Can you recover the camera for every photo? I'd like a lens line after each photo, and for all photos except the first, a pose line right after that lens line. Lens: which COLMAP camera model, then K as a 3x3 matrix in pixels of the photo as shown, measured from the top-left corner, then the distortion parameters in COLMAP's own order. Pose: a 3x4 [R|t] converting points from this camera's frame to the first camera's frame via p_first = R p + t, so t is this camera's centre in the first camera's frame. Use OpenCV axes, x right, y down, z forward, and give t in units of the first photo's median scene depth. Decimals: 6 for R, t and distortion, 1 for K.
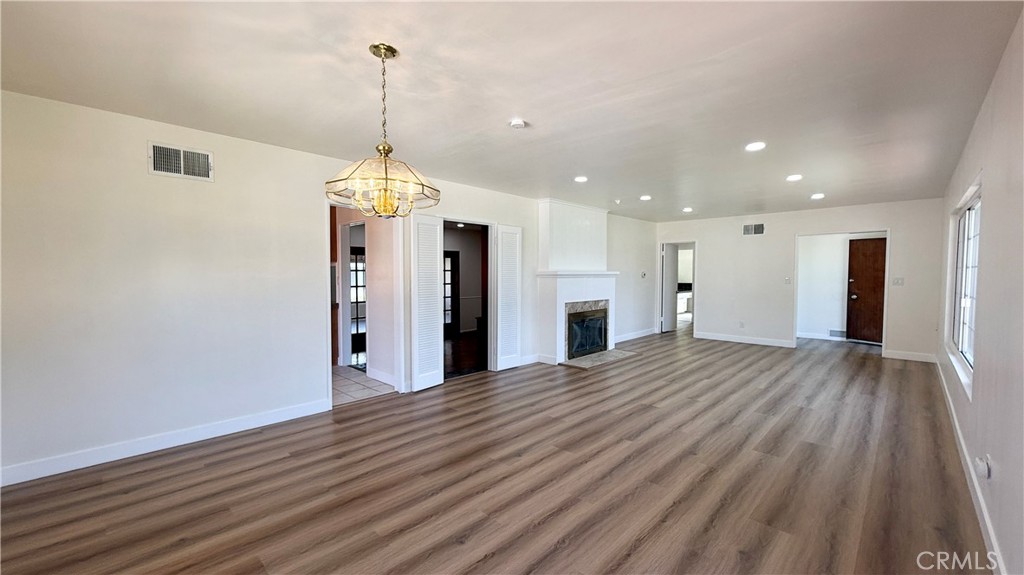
lens RADIAL K [[410.0, 0, 511.4], [0, 410.0, 286.1], [0, 0, 1]] dist [0.000076, -0.000188]
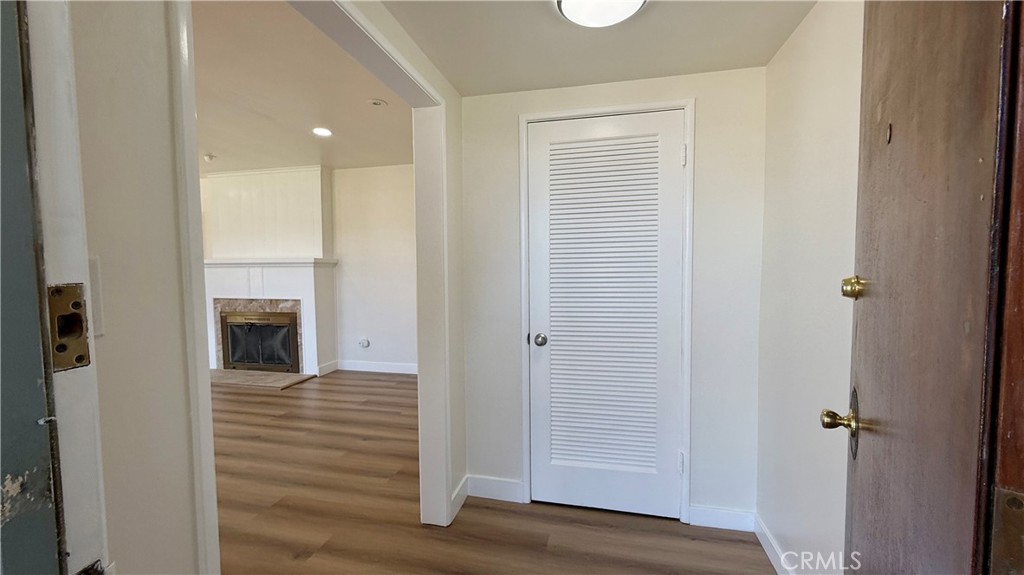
lens RADIAL K [[410.0, 0, 513.8], [0, 410.0, 287.9], [0, 0, 1]] dist [0.000076, -0.000188]
pose [[0.514048, 0.038511, -0.856897, 1.066301], [-0.018528, 0.999257, 0.033795, -0.017278], [0.857561, -0.001496, 0.514379, 1.023705]]
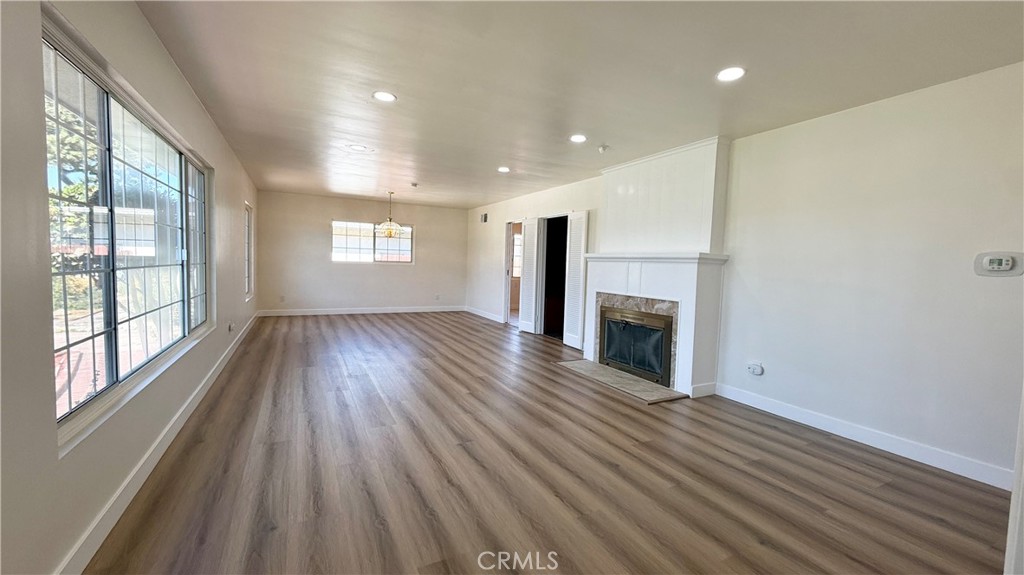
lens RADIAL K [[410.0, 0, 512.0], [0, 410.0, 289.8], [0, 0, 1]] dist [0.000076, -0.000188]
pose [[-0.317612, 0.047717, -0.947019, 0.908307], [-0.063451, 0.995425, 0.071437, -0.010894], [0.946095, 0.082779, -0.313131, 1.027897]]
